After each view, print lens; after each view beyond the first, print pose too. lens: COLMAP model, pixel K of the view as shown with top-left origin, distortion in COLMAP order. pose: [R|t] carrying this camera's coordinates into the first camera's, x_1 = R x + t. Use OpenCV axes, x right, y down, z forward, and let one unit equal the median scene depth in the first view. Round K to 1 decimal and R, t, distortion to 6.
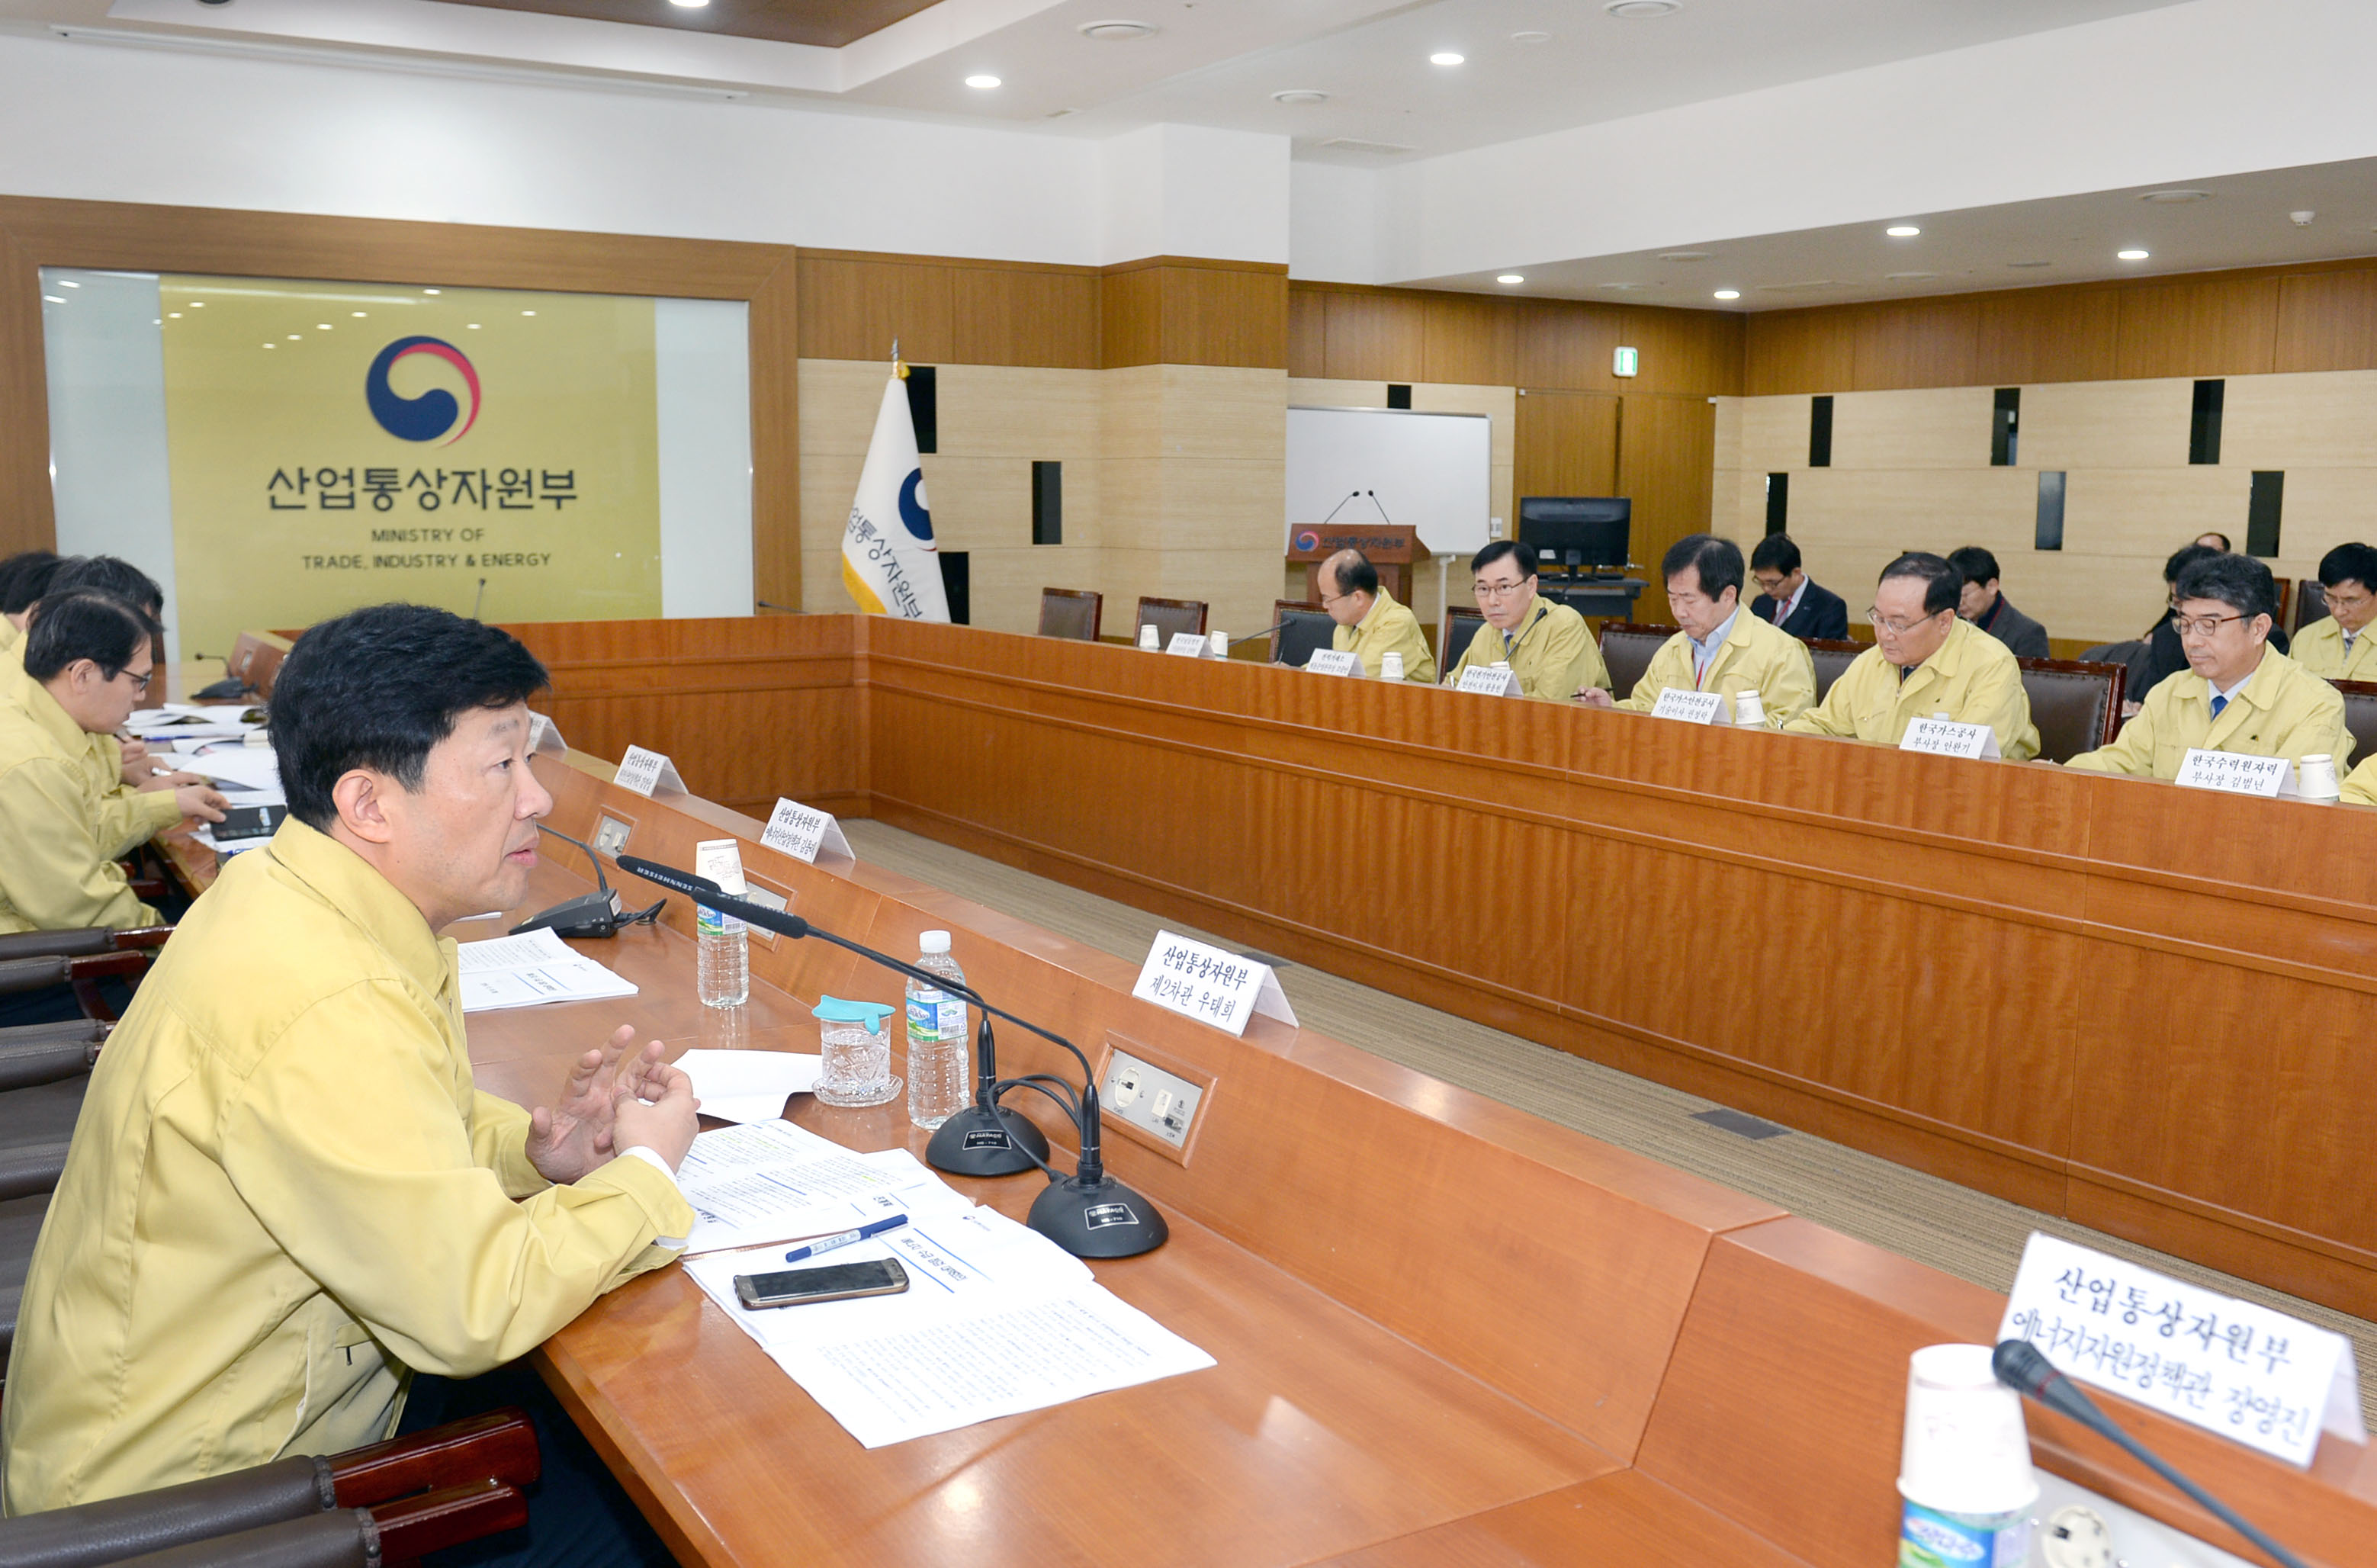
lens RADIAL K [[2025.2, 0, 1186.1], [0, 2025.2, 795.5], [0, 0, 1]] dist [-0.041515, -0.003652]
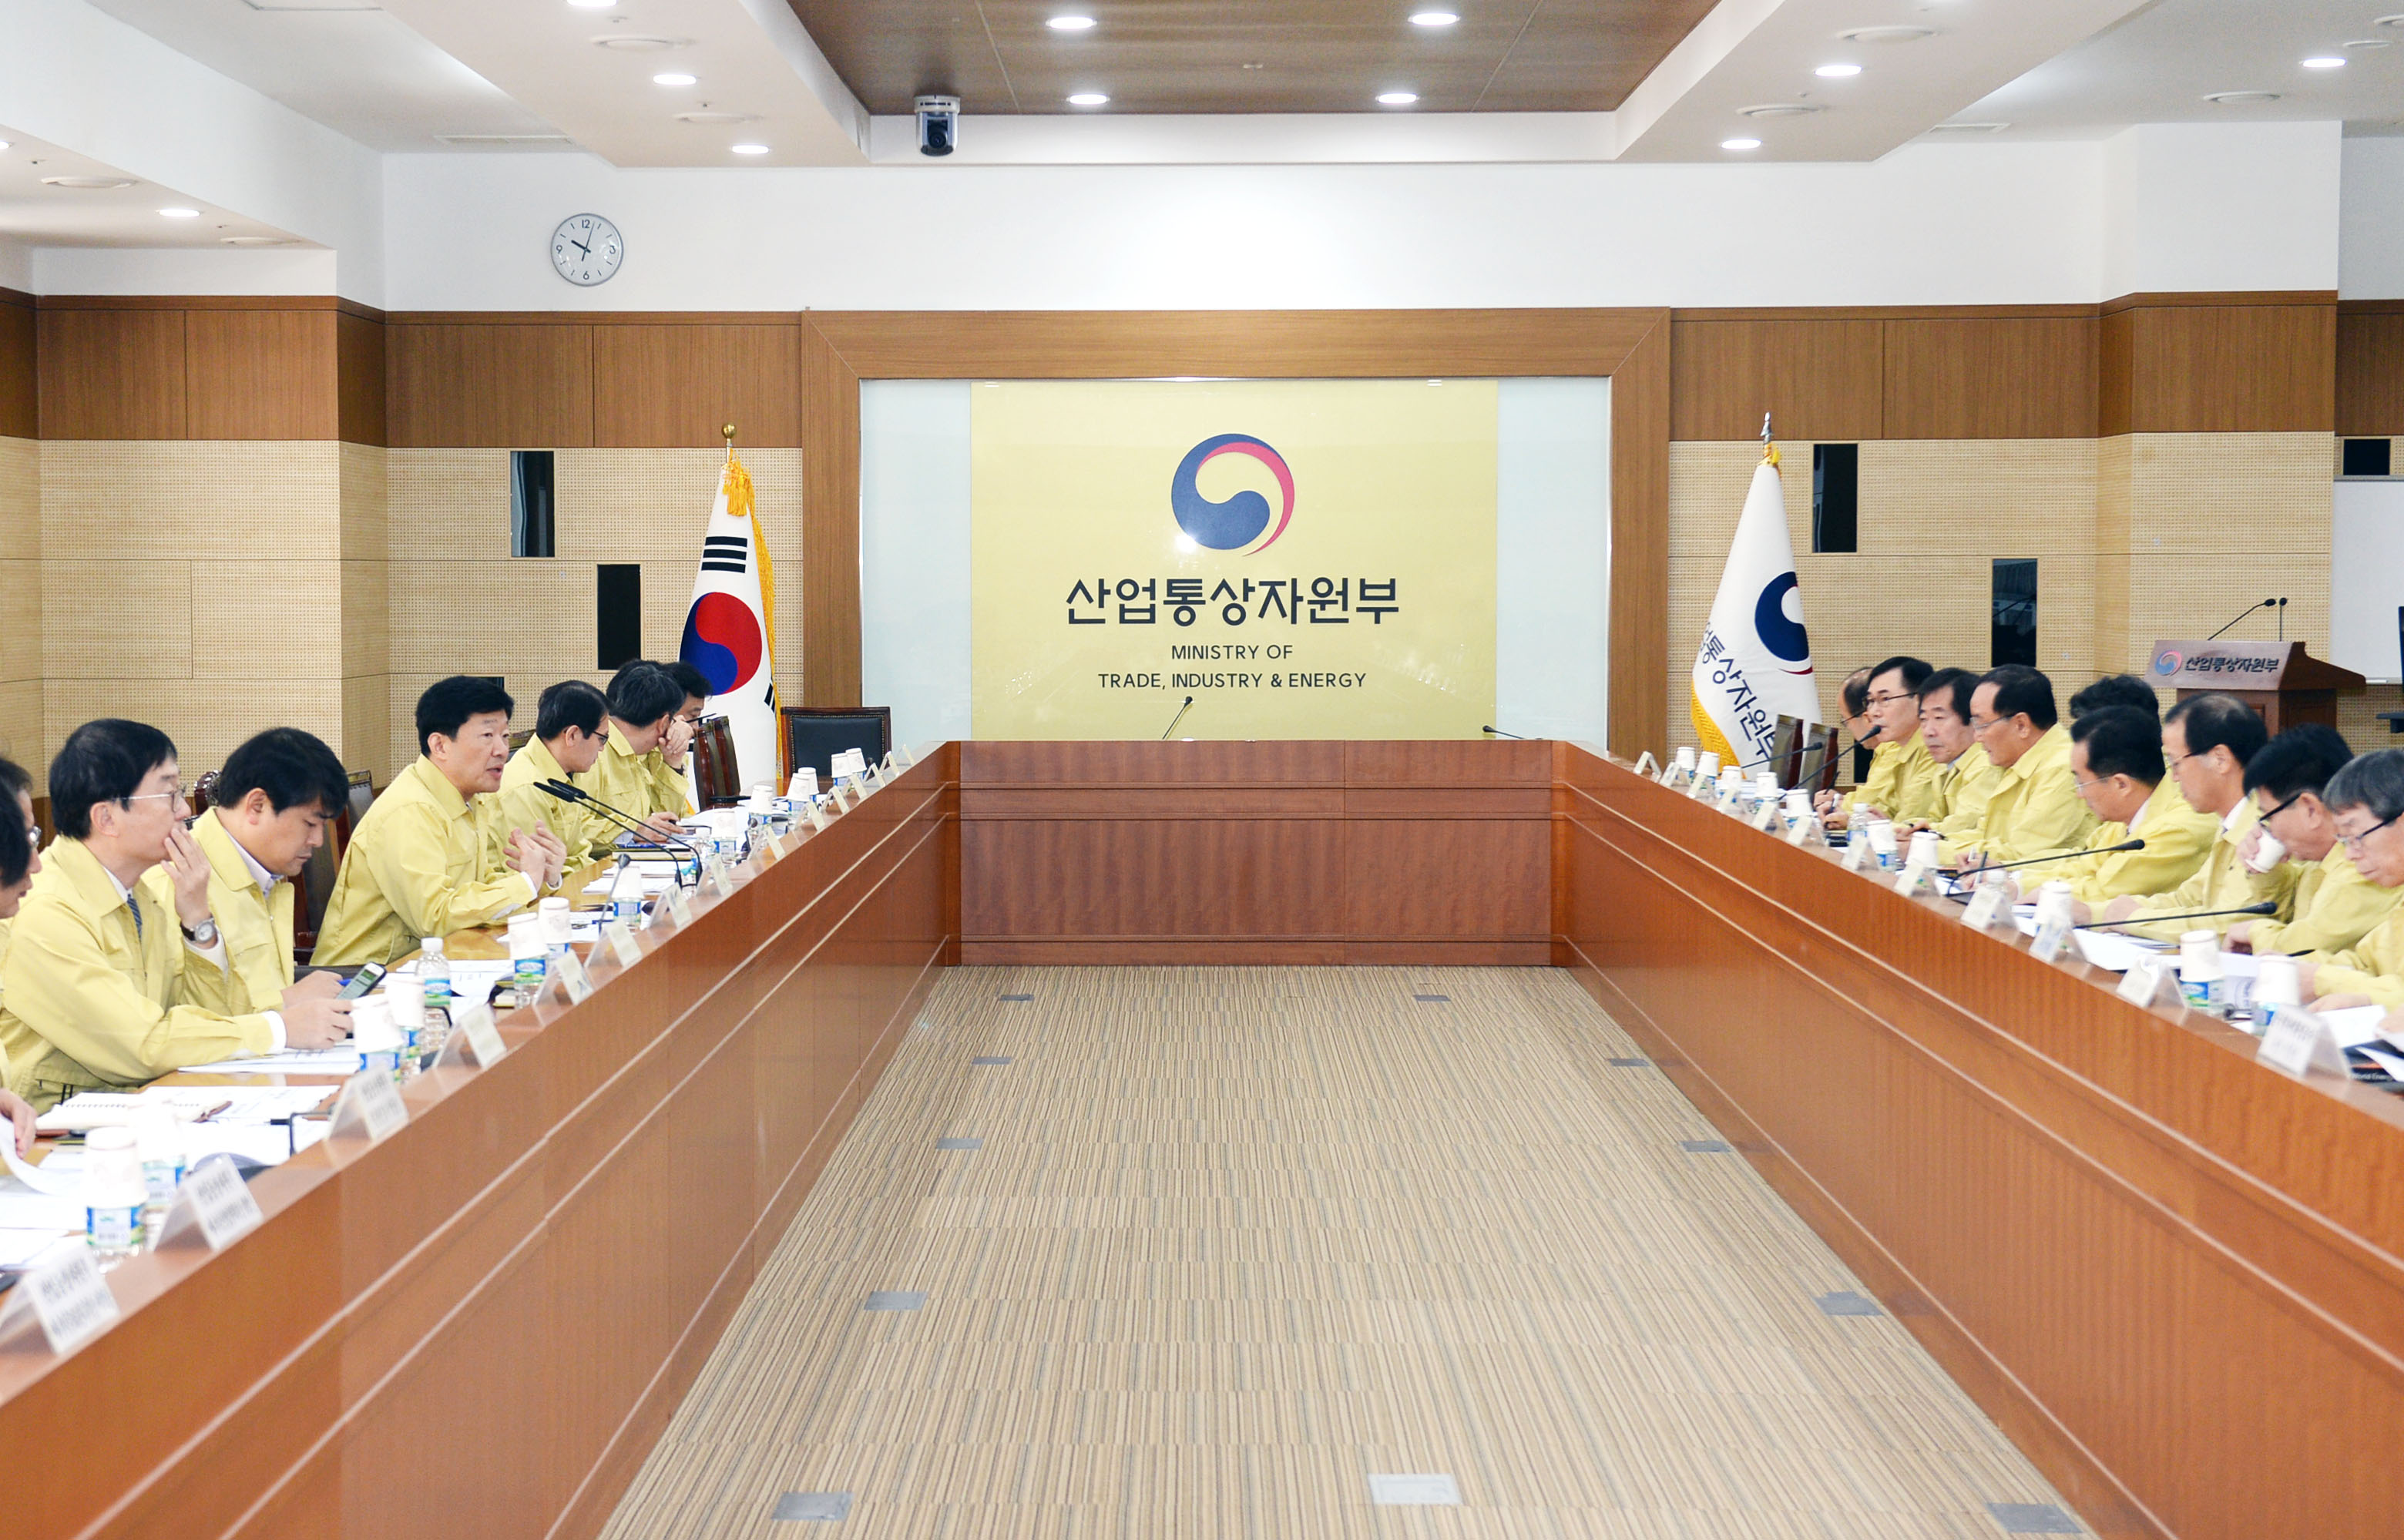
lens RADIAL K [[3979.2, 0, 1202.5], [0, 3979.2, 766.8], [0, 0, 1]] dist [0.045526, 0.000000]
pose [[0.847171, 0.016658, -0.531060, 0.549934], [-0.070013, 0.994293, -0.080499, 0.064882], [0.526688, 0.105377, 0.843502, -0.495671]]
